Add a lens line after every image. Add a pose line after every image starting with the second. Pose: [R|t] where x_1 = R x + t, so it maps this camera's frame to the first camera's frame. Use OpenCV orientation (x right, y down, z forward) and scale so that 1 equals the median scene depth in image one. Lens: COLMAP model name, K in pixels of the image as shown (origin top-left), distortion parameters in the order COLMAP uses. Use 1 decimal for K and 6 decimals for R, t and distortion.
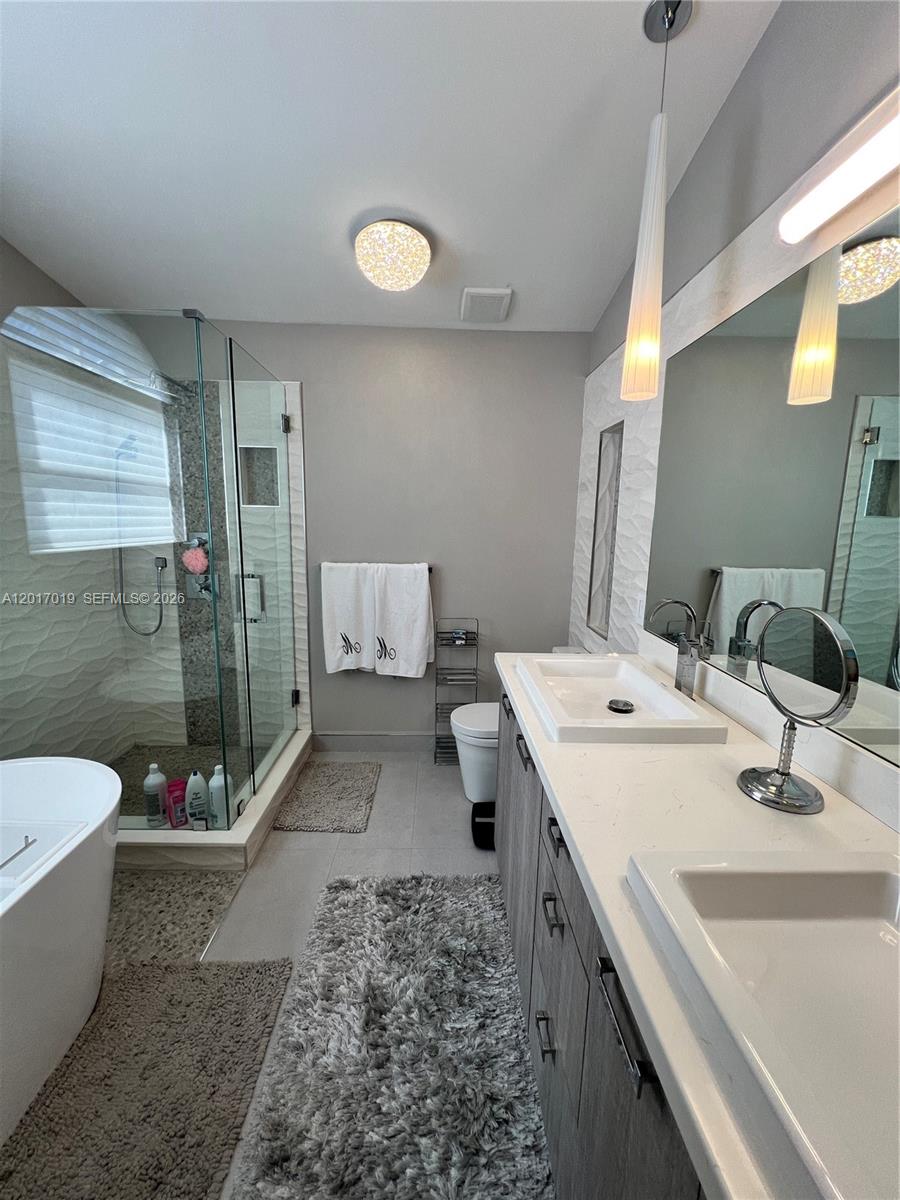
lens RADIAL K [[482.2, 0, 449.4], [0, 482.2, 600.1], [0, 0, 1]] dist [-0.003534, 0.000444]
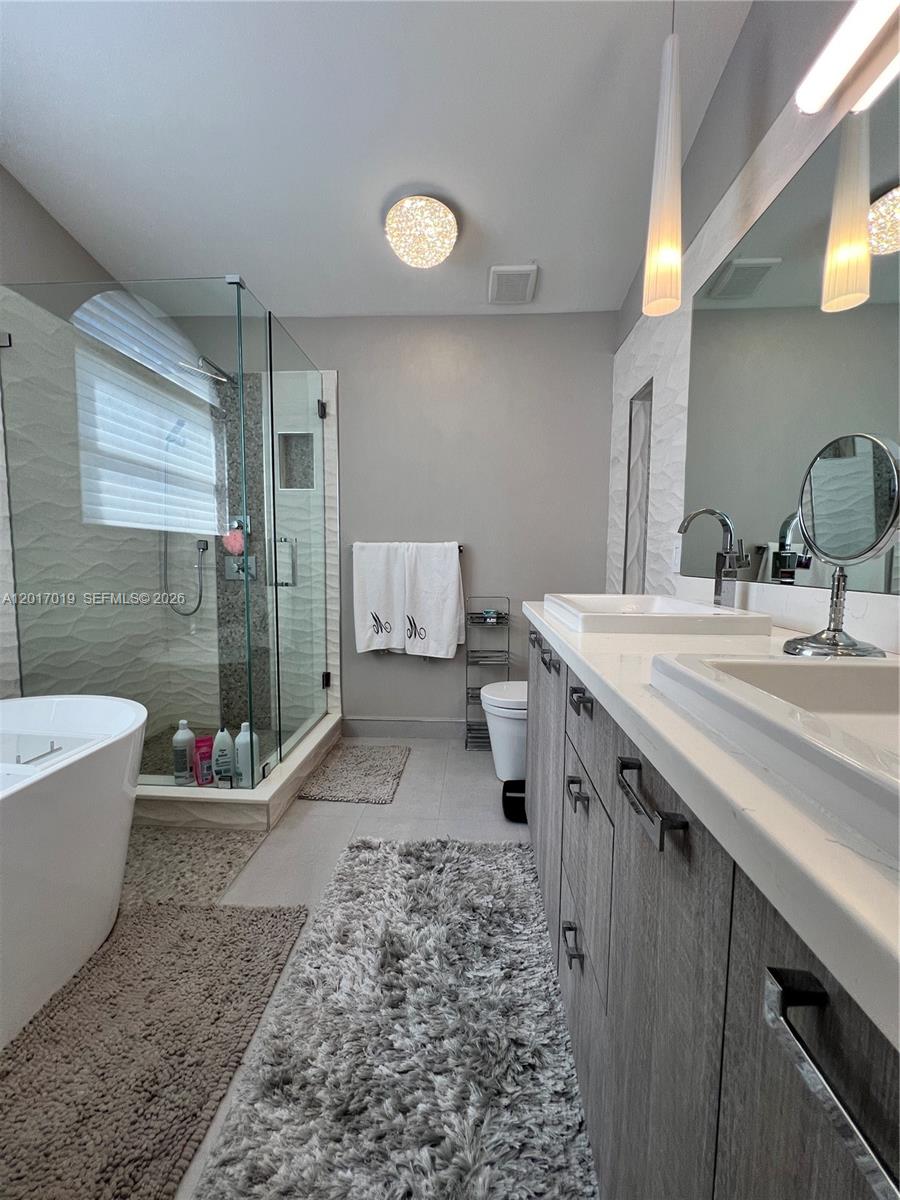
lens RADIAL K [[482.2, 0, 448.9], [0, 482.2, 599.2], [0, 0, 1]] dist [-0.003534, 0.000444]
pose [[0.996704, -0.005331, -0.080949, 0.023396], [-0.001409, 0.996550, -0.082978, 0.172824], [0.081112, 0.082818, 0.993258, 0.022173]]
